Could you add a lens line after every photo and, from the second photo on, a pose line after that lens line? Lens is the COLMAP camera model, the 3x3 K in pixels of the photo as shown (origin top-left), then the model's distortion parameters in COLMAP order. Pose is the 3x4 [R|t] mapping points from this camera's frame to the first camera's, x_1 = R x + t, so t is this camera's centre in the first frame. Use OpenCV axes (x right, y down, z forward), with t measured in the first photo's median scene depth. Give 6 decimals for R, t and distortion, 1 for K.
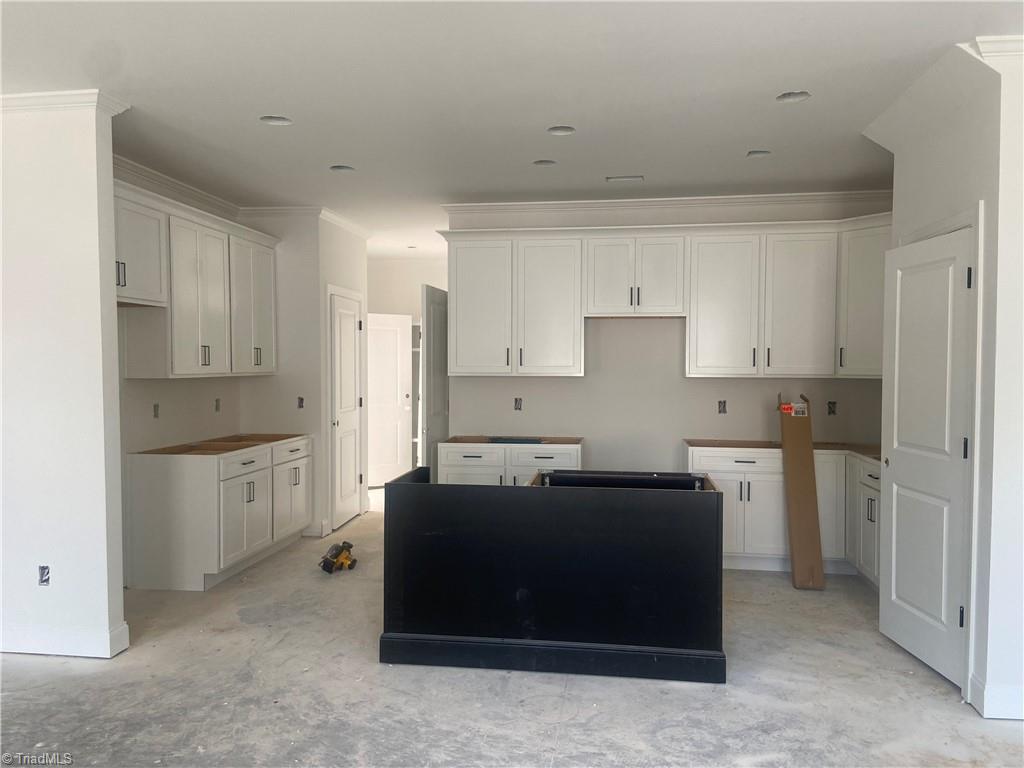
lens RADIAL K [[775.0, 0, 512.9], [0, 775.0, 400.8], [0, 0, 1]] dist [0.005055, 0.002585]
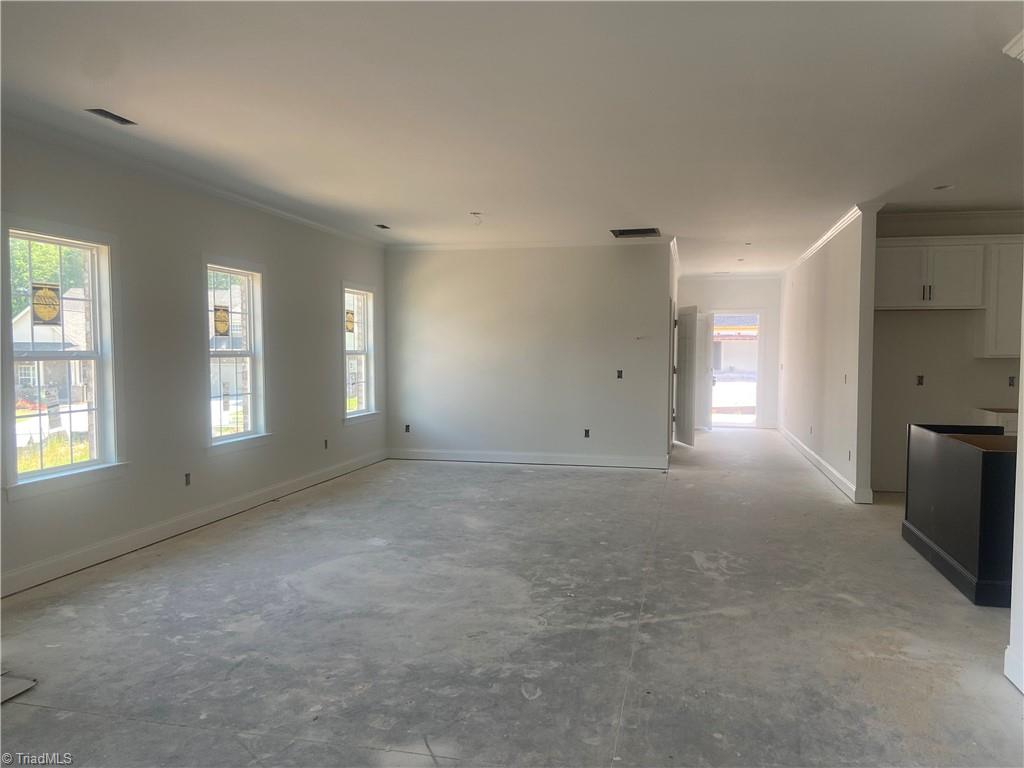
lens RADIAL K [[775.0, 0, 512.9], [0, 775.0, 400.8], [0, 0, 1]] dist [0.005055, 0.002585]
pose [[-0.106309, 0.051877, -0.992979, 1.634299], [-0.044480, 0.997390, 0.056869, 0.011521], [0.993338, 0.050214, -0.103724, 0.415049]]
